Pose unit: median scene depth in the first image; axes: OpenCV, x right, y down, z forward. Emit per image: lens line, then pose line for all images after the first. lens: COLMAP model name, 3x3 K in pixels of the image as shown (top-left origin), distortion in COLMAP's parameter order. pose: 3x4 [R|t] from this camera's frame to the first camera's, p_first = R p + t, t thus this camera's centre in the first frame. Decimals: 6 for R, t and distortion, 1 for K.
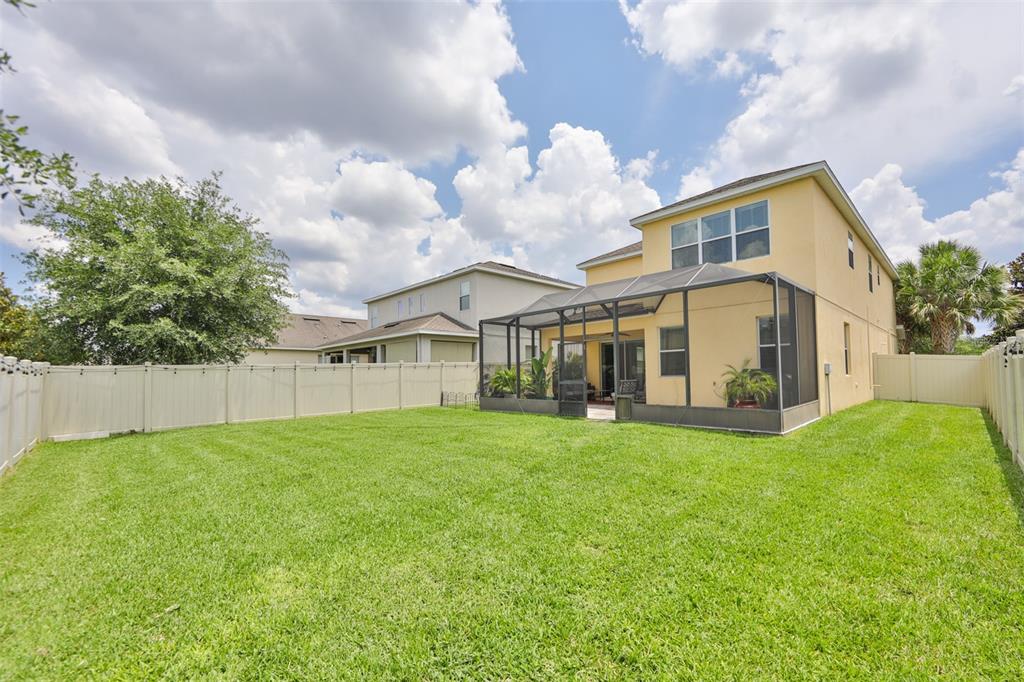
lens RADIAL K [[434.1, 0, 517.4], [0, 434.1, 362.6], [0, 0, 1]] dist [-0.000525, -0.000063]
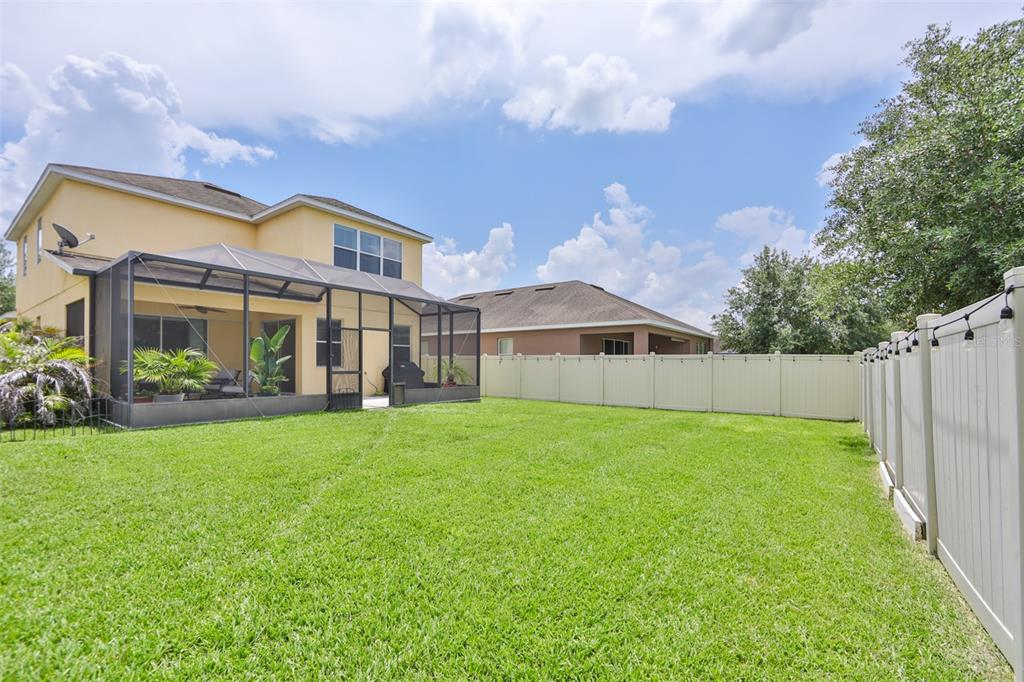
lens RADIAL K [[434.1, 0, 517.4], [0, 434.1, 362.6], [0, 0, 1]] dist [-0.000525, -0.000063]
pose [[-0.162832, 0.020891, 0.986433, -0.802496], [-0.031246, 0.999165, -0.026319, 0.038101], [-0.986159, -0.035108, -0.162043, 0.774971]]
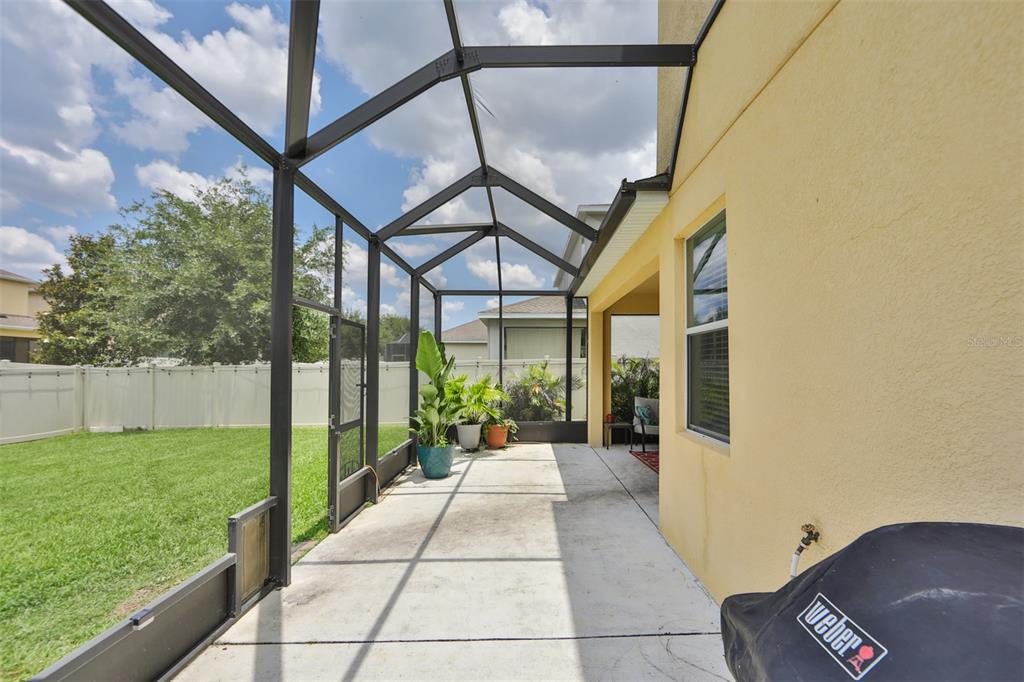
lens RADIAL K [[434.1, 0, 517.4], [0, 434.1, 362.6], [0, 0, 1]] dist [-0.000525, -0.000063]
pose [[0.703378, 0.006482, -0.710787, 0.485918], [0.010123, 0.999766, 0.019134, -0.014573], [0.710744, -0.020654, 0.703148, 0.820627]]
